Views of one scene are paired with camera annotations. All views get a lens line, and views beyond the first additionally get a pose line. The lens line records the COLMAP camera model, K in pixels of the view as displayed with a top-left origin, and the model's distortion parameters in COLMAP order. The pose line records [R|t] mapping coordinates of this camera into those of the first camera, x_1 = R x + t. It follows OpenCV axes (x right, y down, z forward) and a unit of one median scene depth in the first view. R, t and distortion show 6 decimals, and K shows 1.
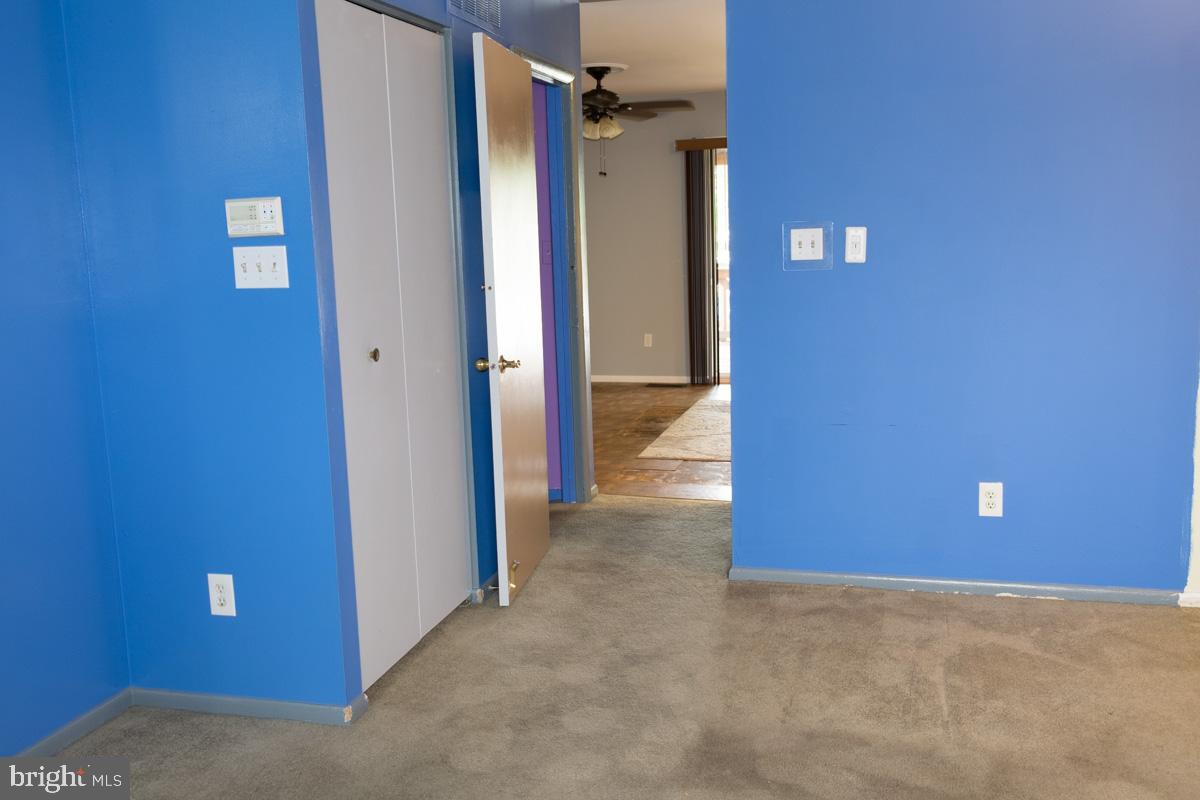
lens RADIAL K [[1071.8, 0, 599.1], [0, 1071.8, 396.9], [0, 0, 1]] dist [-0.002934, -0.005163]
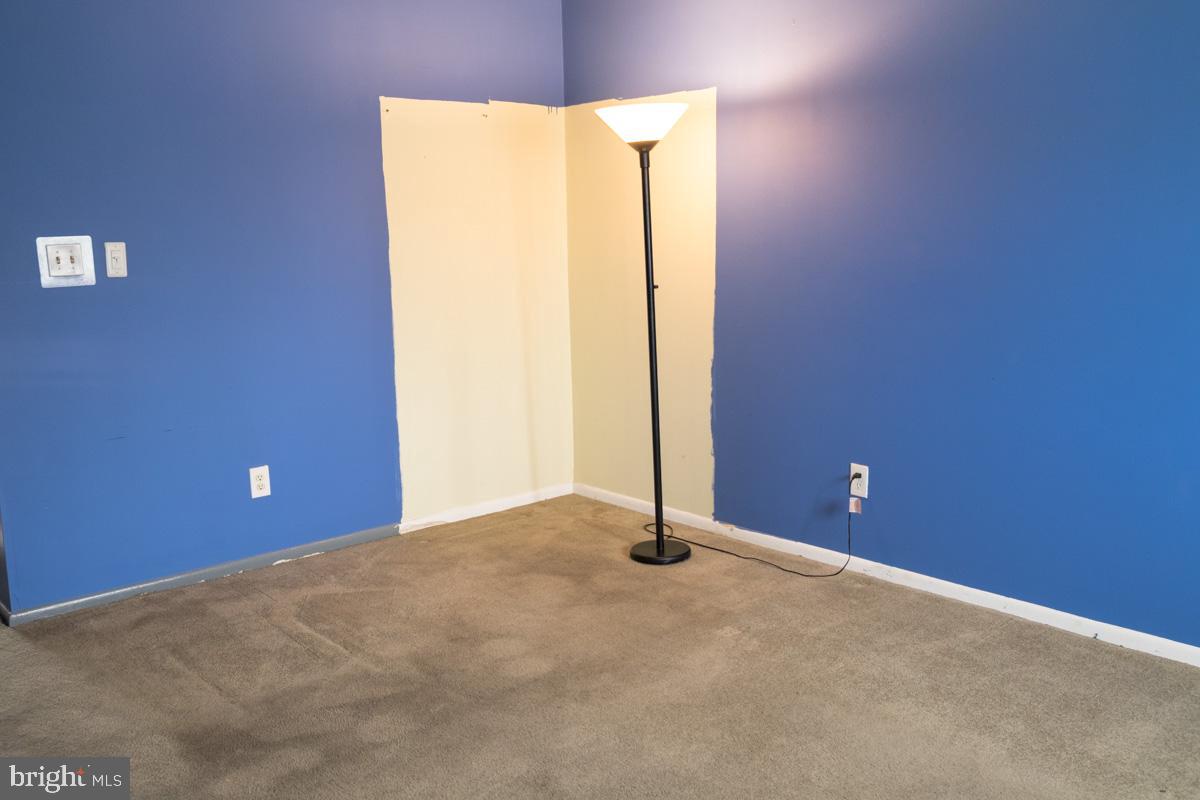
lens RADIAL K [[1071.8, 0, 594.7], [0, 1071.8, 402.3], [0, 0, 1]] dist [-0.002934, -0.005163]
pose [[0.547556, -0.121147, 0.827953, -0.390088], [0.140321, 0.988746, 0.051875, 0.003612], [-0.824919, 0.087774, 0.558394, 0.070787]]
